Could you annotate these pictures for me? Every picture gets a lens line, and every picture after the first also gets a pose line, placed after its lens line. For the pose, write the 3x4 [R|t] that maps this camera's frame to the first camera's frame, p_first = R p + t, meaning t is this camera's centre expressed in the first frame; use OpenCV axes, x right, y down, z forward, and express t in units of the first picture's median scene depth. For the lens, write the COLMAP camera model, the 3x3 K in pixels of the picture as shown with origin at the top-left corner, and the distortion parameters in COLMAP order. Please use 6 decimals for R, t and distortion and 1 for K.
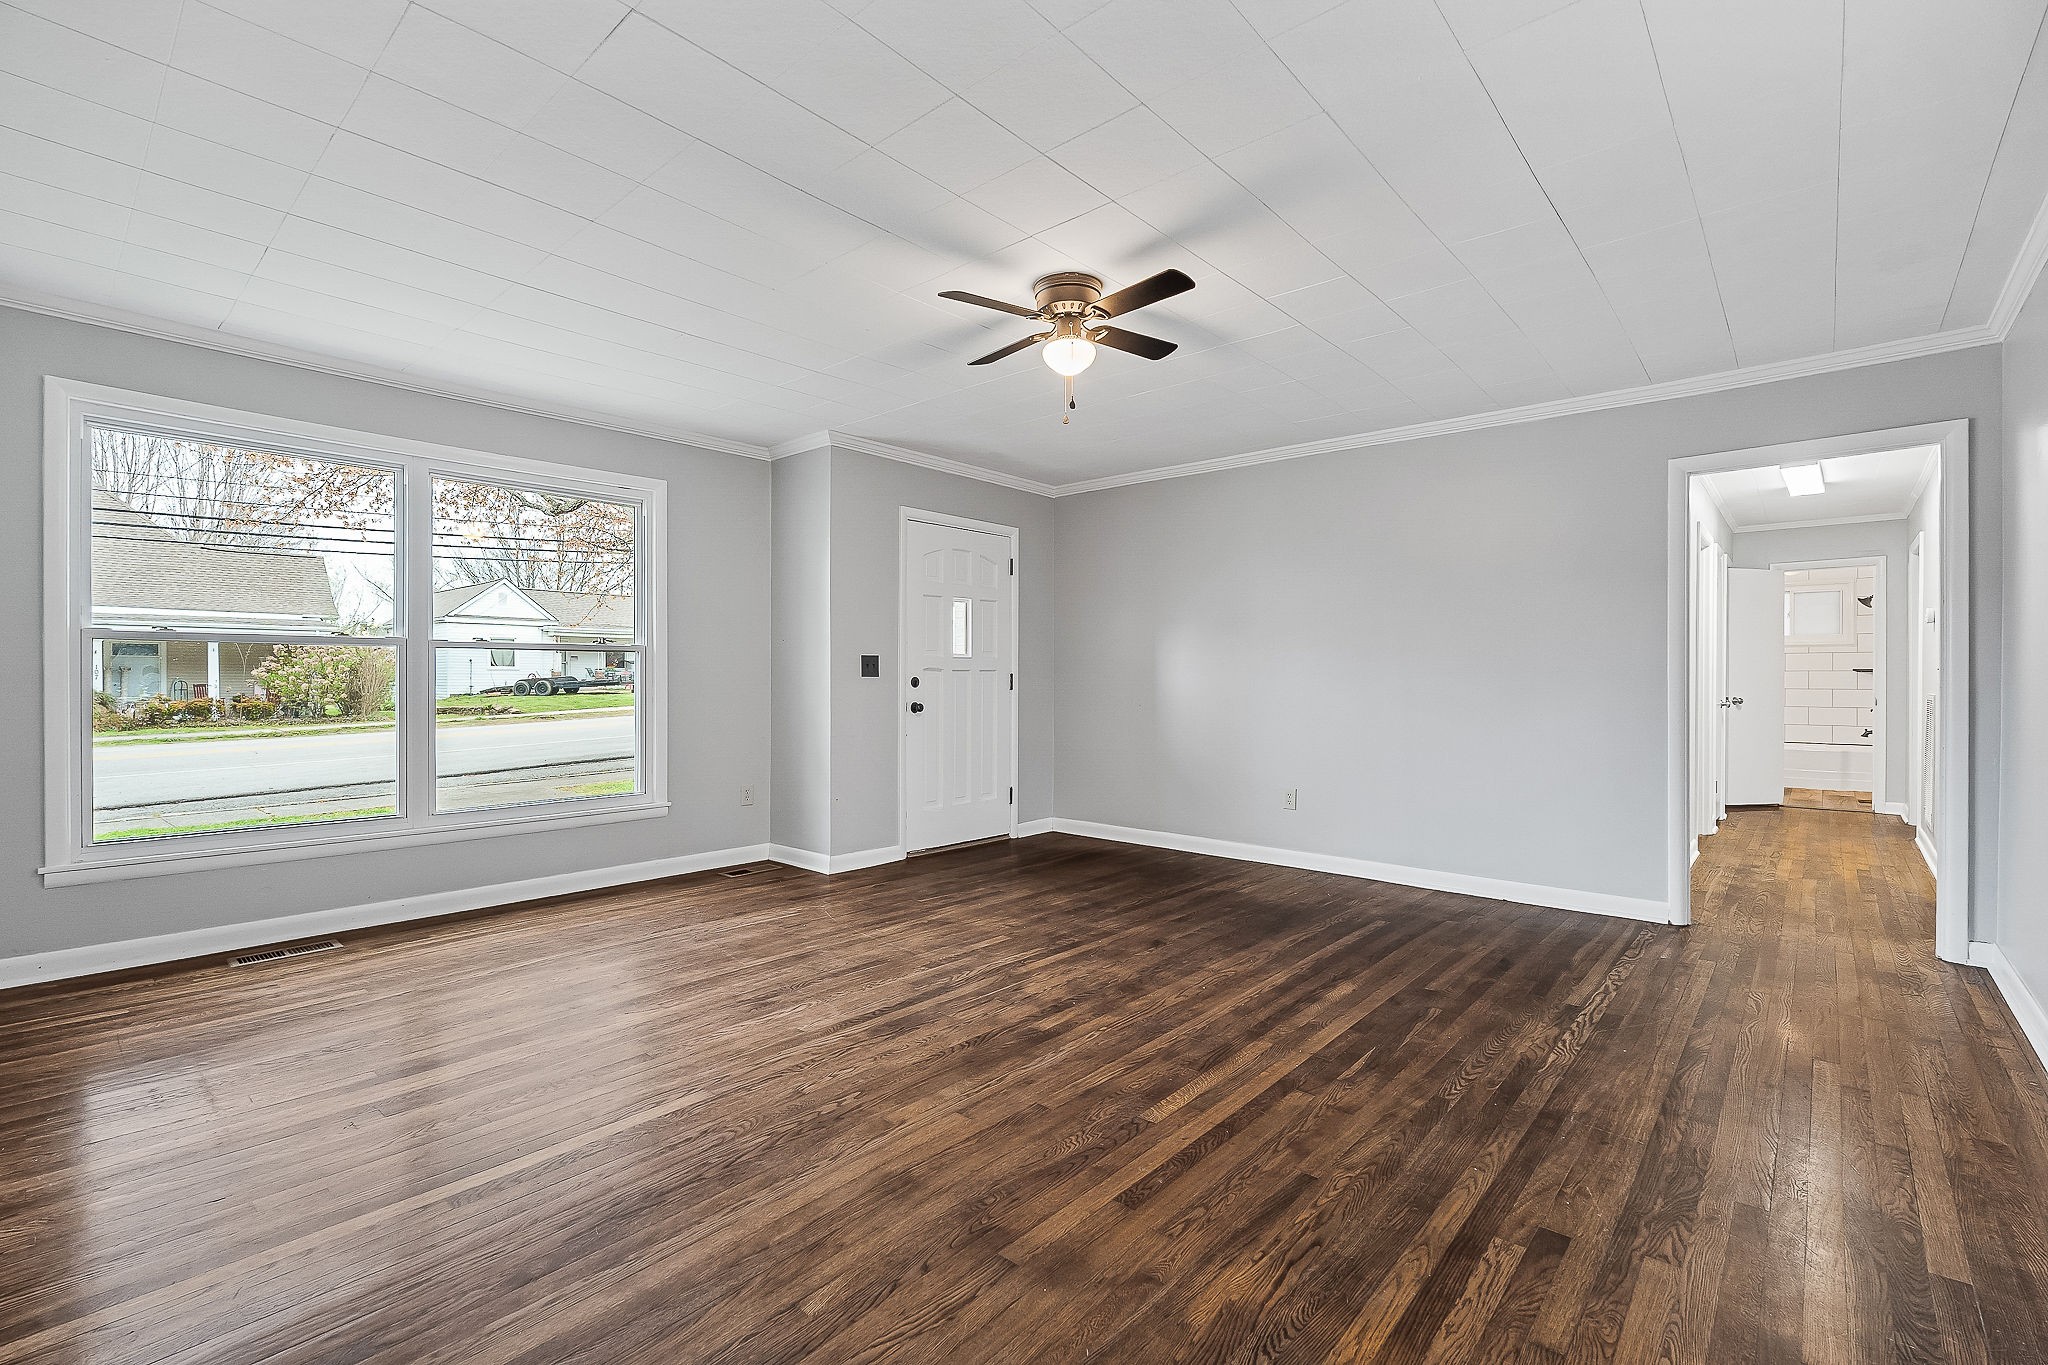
lens RADIAL K [[905.4, 0, 1024.0], [0, 905.4, 682.5], [0, 0, 1]] dist [-0.000662, -0.000063]
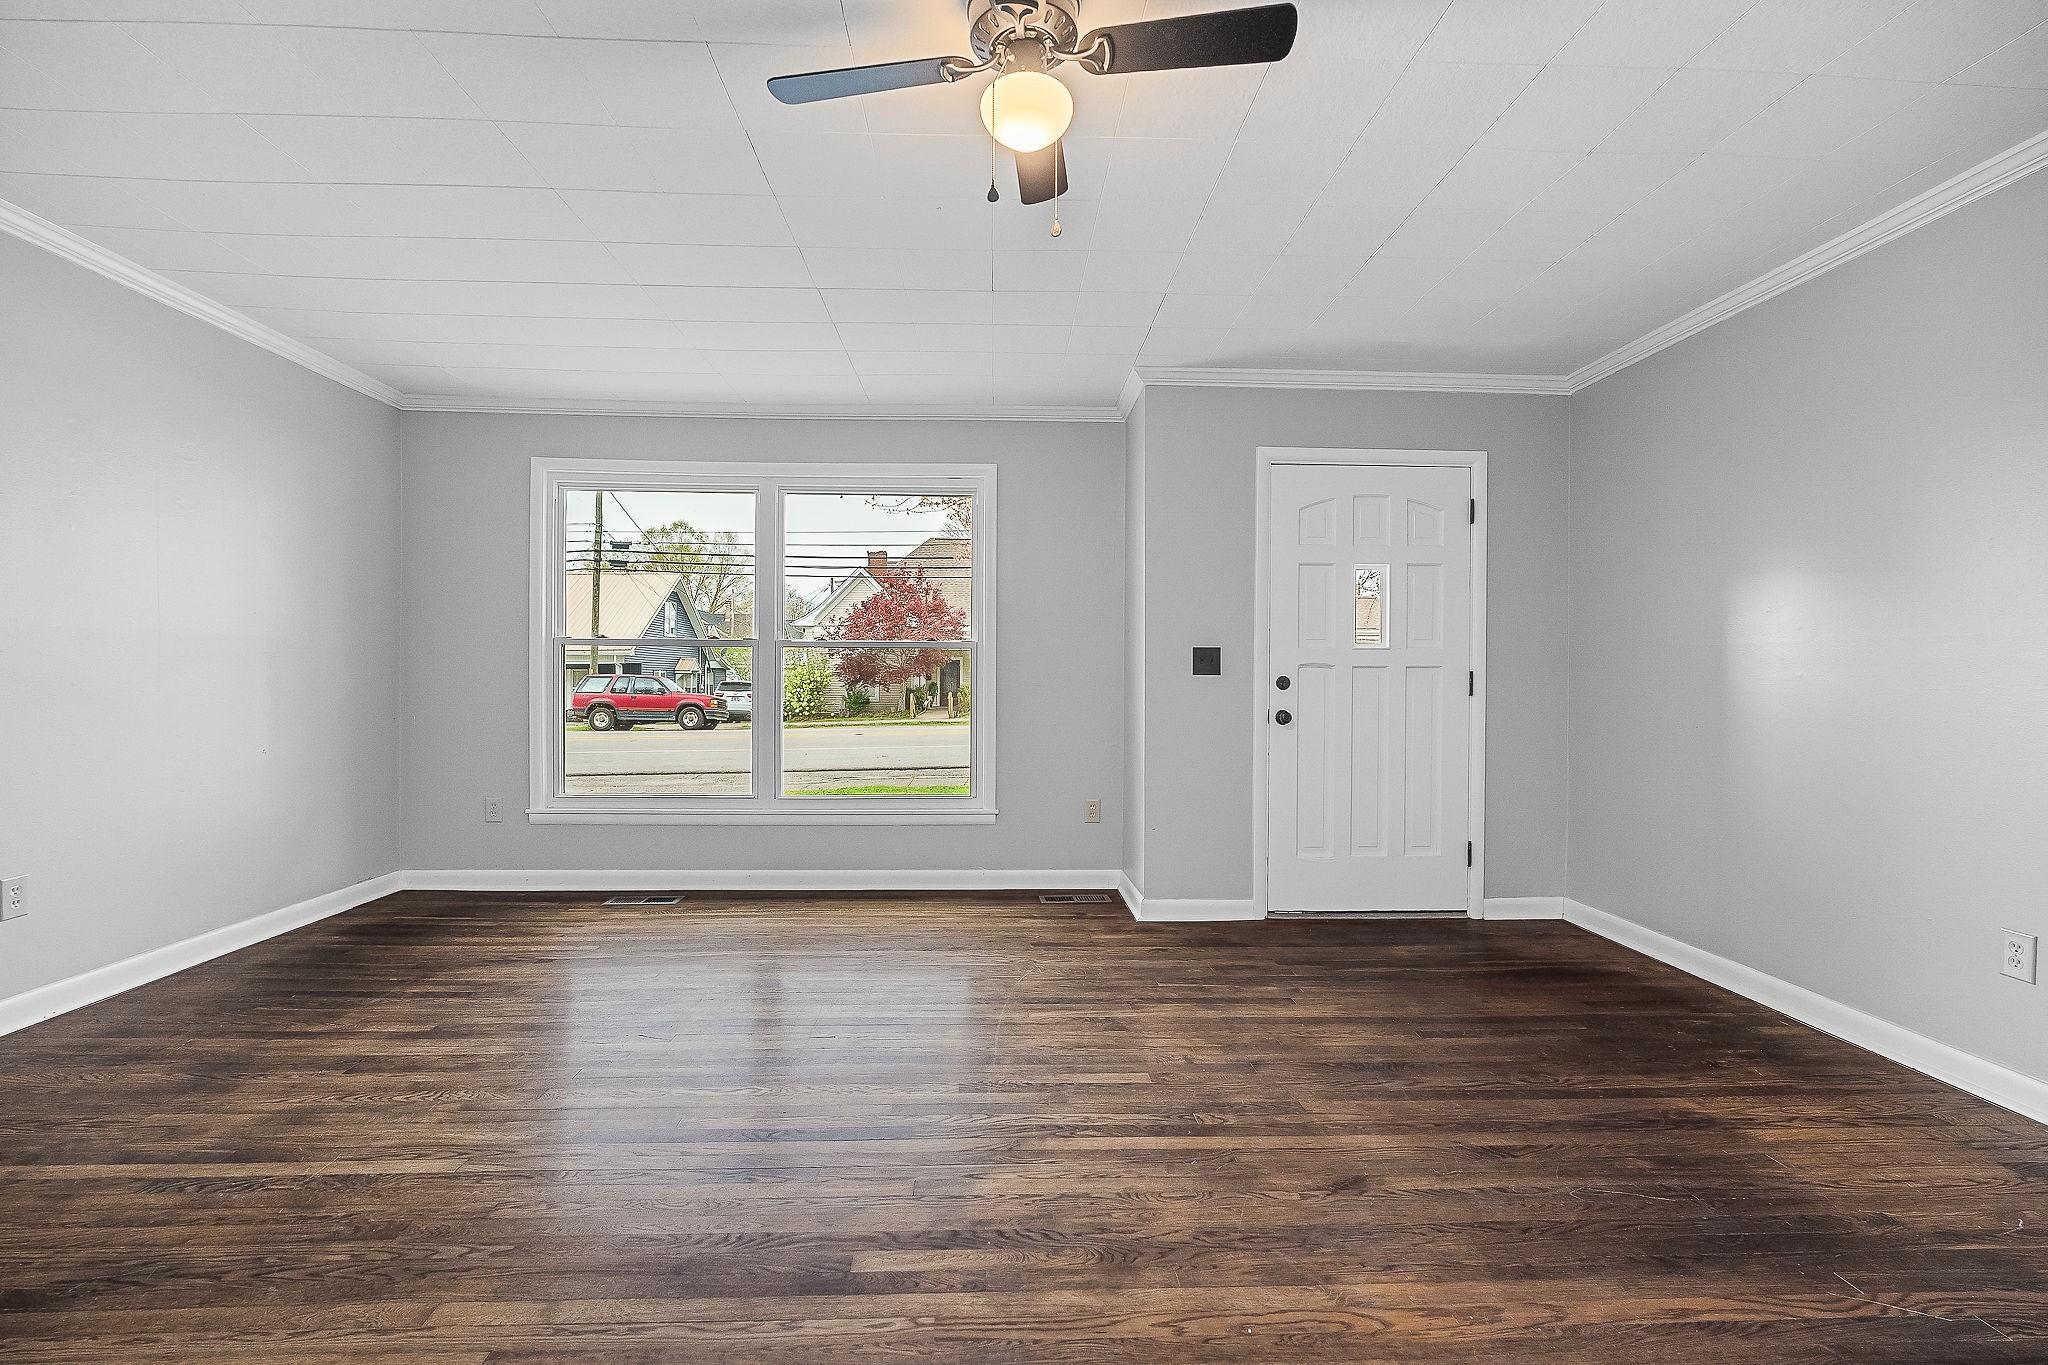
lens RADIAL K [[898.0, 0, 1024.0], [0, 898.0, 682.5], [0, 0, 1]] dist [-0.002253, -0.000380]
pose [[0.694454, 0.006053, -0.719512, 0.390516], [-0.008164, 0.999967, 0.000533, 0.001053], [0.719491, 0.005504, 0.694480, 0.512263]]
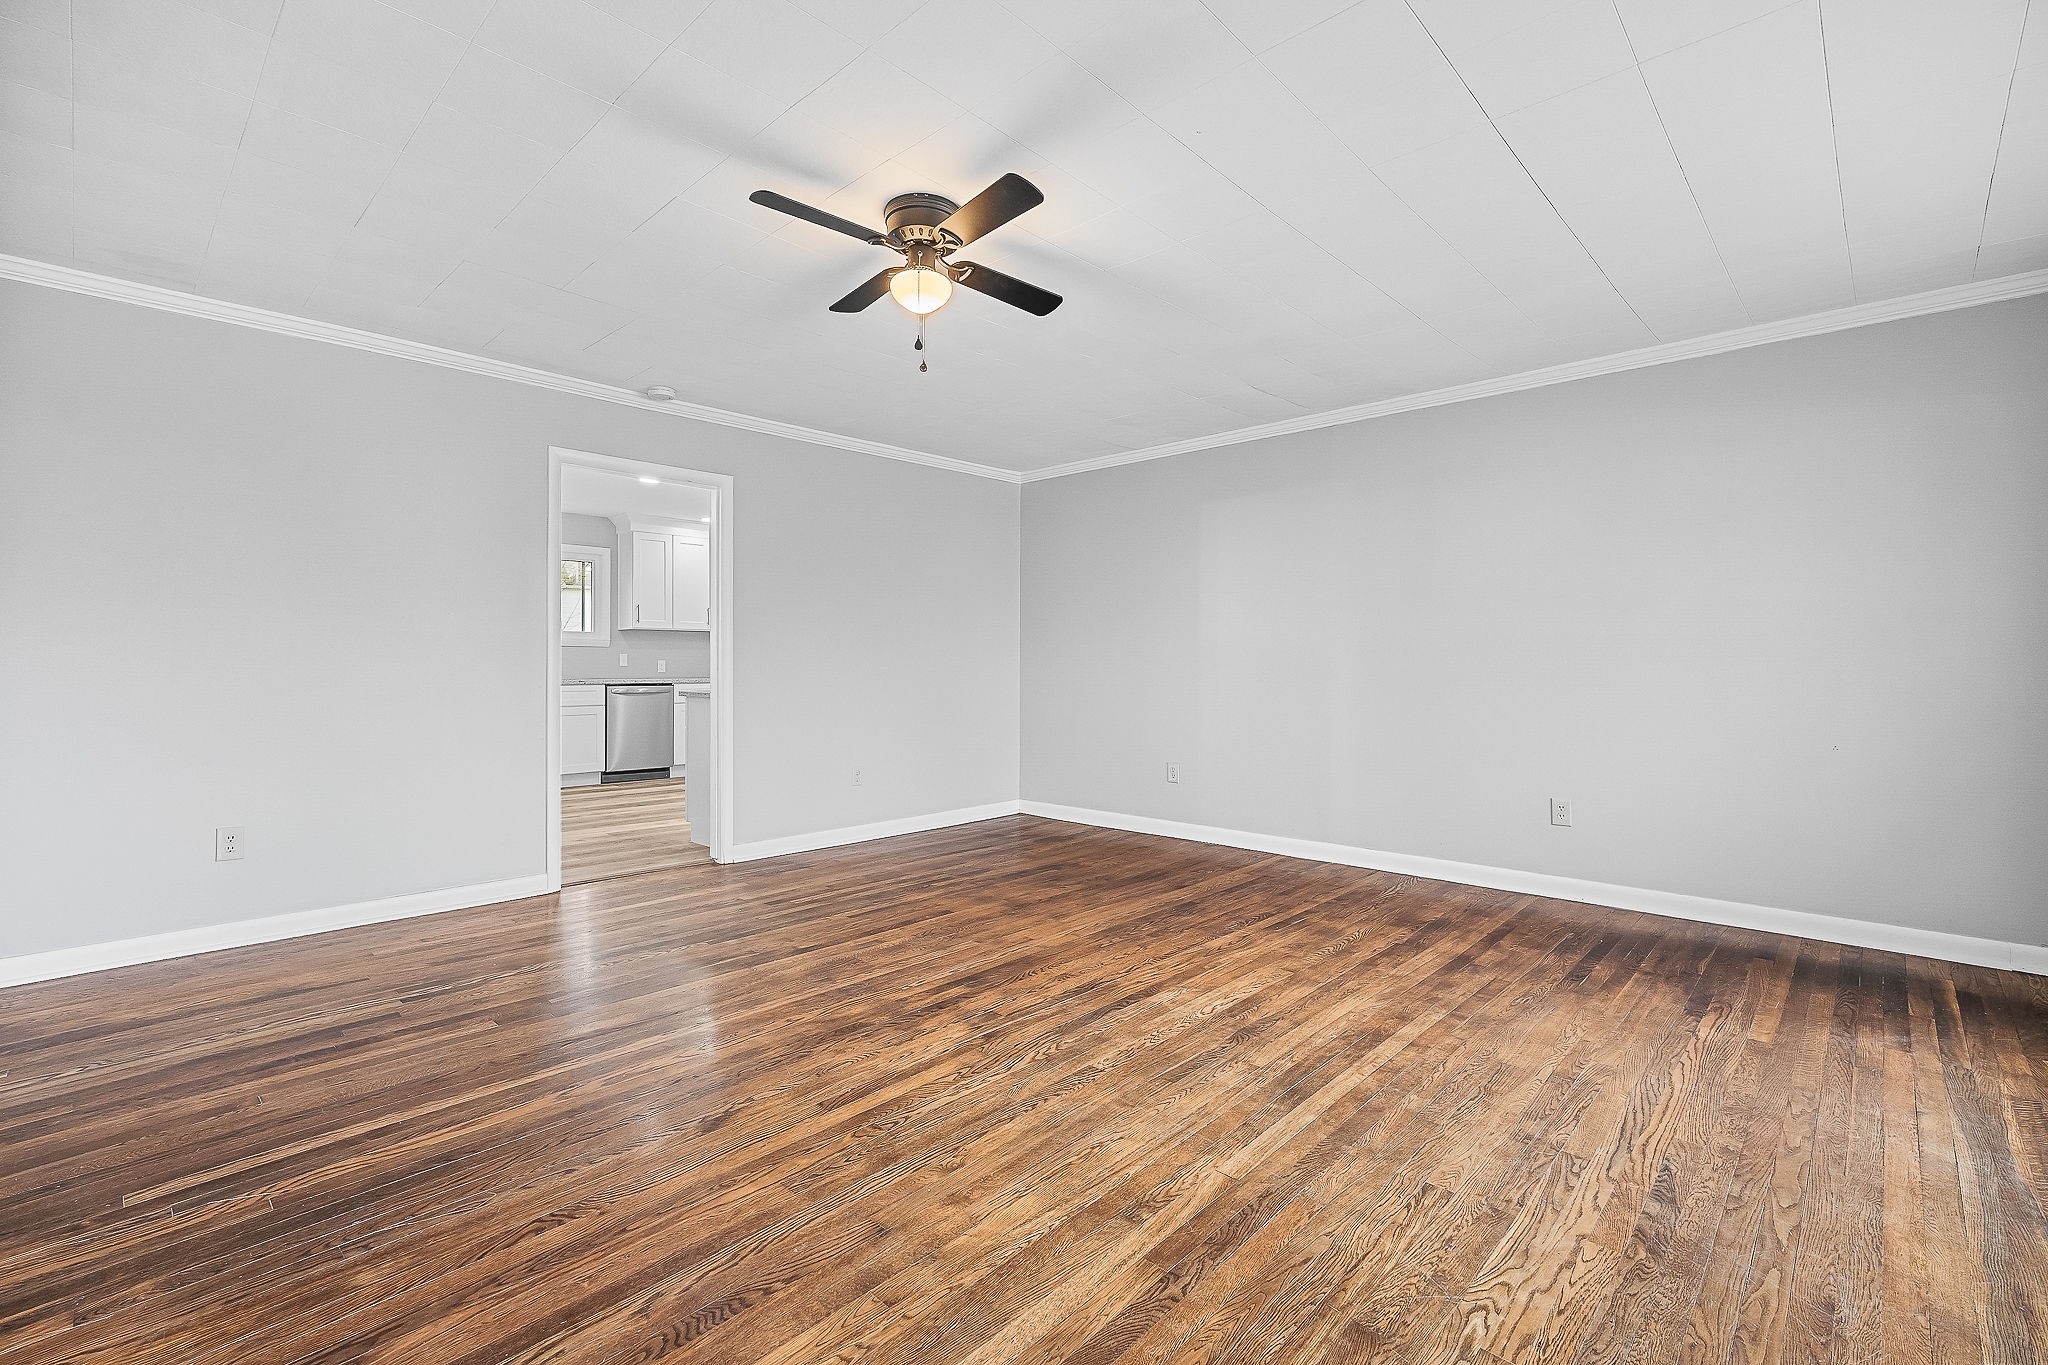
lens RADIAL K [[905.4, 0, 1024.0], [0, 905.4, 682.5], [0, 0, 1]] dist [-0.000662, -0.000063]
pose [[-0.999271, -0.003864, 0.037985, -0.071263], [-0.002855, 0.999643, 0.026575, -0.007594], [-0.038074, 0.026447, -0.998925, 1.578855]]
